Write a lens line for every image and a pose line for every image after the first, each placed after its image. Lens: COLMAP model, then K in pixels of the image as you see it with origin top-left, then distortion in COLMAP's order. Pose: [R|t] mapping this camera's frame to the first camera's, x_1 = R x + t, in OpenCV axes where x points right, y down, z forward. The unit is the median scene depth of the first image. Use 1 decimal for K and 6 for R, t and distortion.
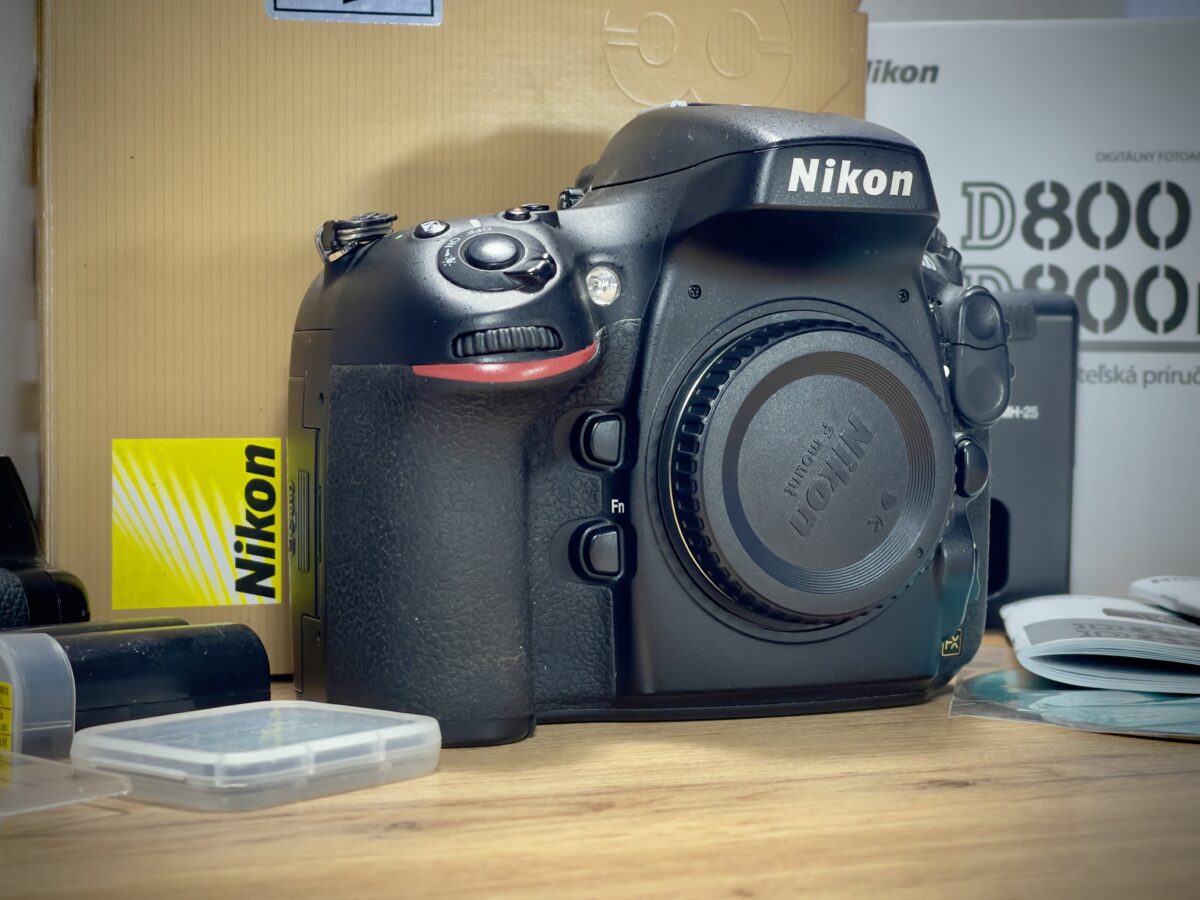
lens RADIAL K [[2261.6, 0, 600.0], [0, 2261.6, 450.0], [0, 0, 1]] dist [0.250689, -0.938279]
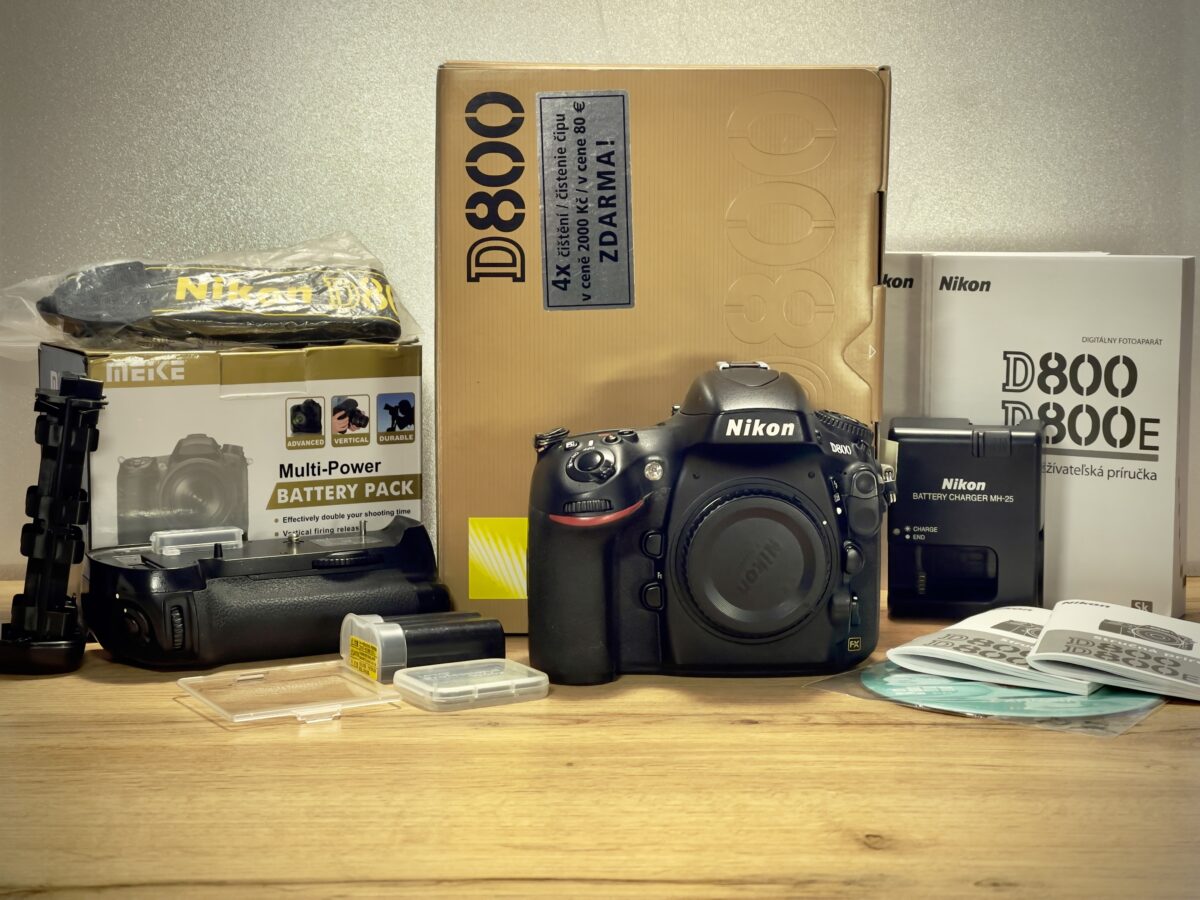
lens RADIAL K [[2349.8, 0, 590.5], [0, 2349.8, 395.7], [0, 0, 1]] dist [0.234527, -0.705046]
pose [[0.929596, 0.031617, -0.367221, 0.548612], [-0.007443, 0.997721, 0.067060, -0.211854], [0.368504, -0.059606, 0.927713, -0.767826]]
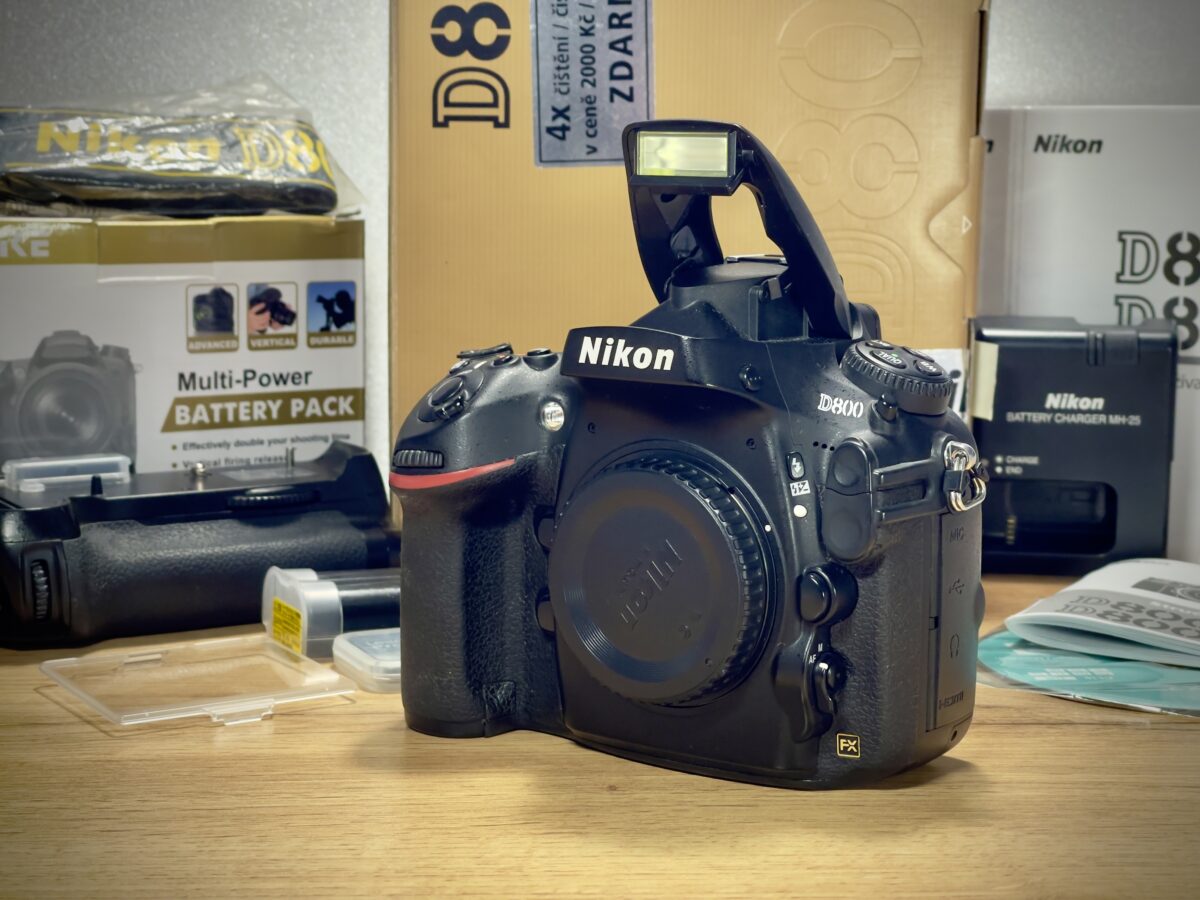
lens RADIAL K [[2349.8, 0, 590.5], [0, 2349.8, 395.7], [0, 0, 1]] dist [0.234527, -0.705046]
pose [[0.947786, 0.041370, -0.316213, 0.325022], [-0.014582, 0.996135, 0.086619, -0.145560], [0.318574, -0.077485, 0.944726, -0.400313]]
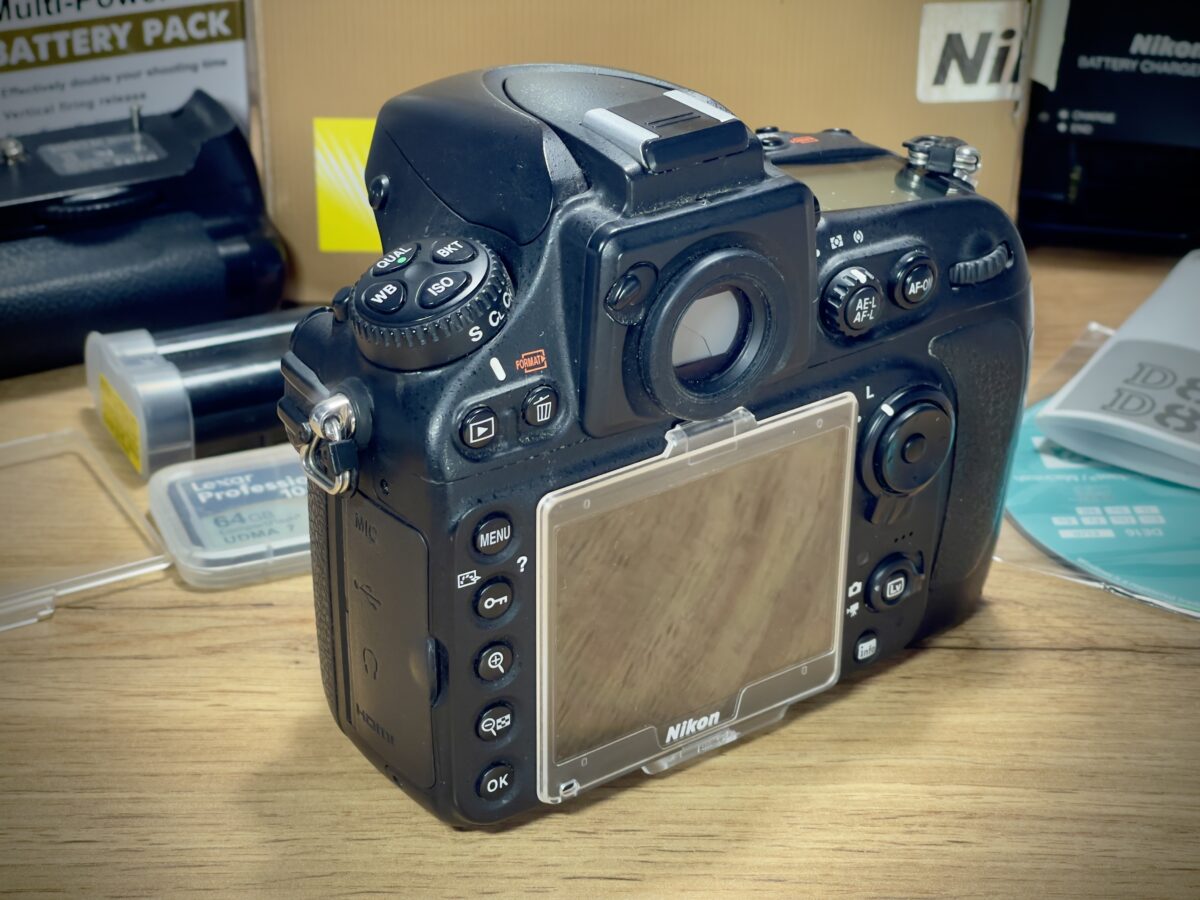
lens RADIAL K [[2335.4, 0, 600.0], [0, 2335.4, 450.0], [0, 0, 1]] dist [0.277948, -1.226423]
pose [[0.931630, 0.178138, -0.316754, 0.284677], [-0.020148, 0.895596, 0.444412, -0.326836], [0.362850, -0.407646, 0.837953, -0.044851]]
